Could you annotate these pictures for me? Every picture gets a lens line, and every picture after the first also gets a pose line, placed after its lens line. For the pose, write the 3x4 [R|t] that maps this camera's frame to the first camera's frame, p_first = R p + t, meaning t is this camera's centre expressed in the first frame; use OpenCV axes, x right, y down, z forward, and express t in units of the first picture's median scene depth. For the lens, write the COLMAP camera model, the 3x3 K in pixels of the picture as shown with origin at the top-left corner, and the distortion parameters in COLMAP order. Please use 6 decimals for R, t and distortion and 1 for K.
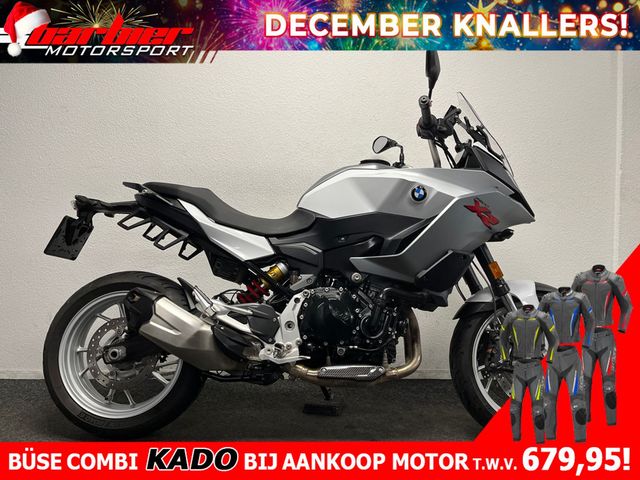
lens RADIAL K [[489.9, 0, 319.5], [0, 489.9, 240.4], [0, 0, 1]] dist [0.011312, -0.011919]
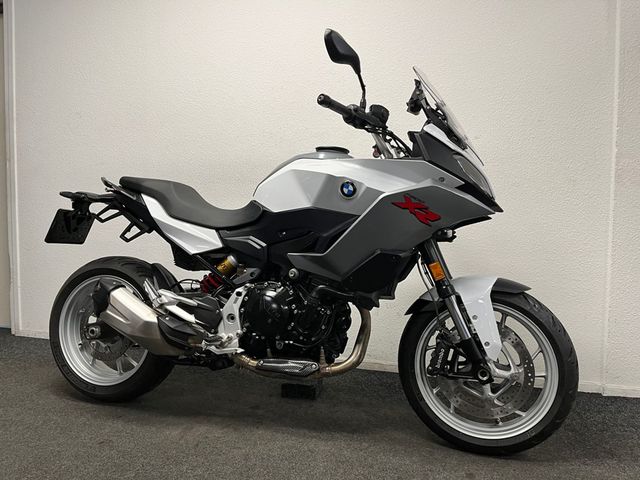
lens RADIAL K [[489.9, 0, 322.3], [0, 489.9, 238.0], [0, 0, 1]] dist [0.011312, -0.011919]
pose [[0.968606, 0.008801, -0.248444, 0.376978], [0.017613, 0.994433, 0.103892, -0.097508], [0.247975, -0.105007, 0.963059, 0.066841]]
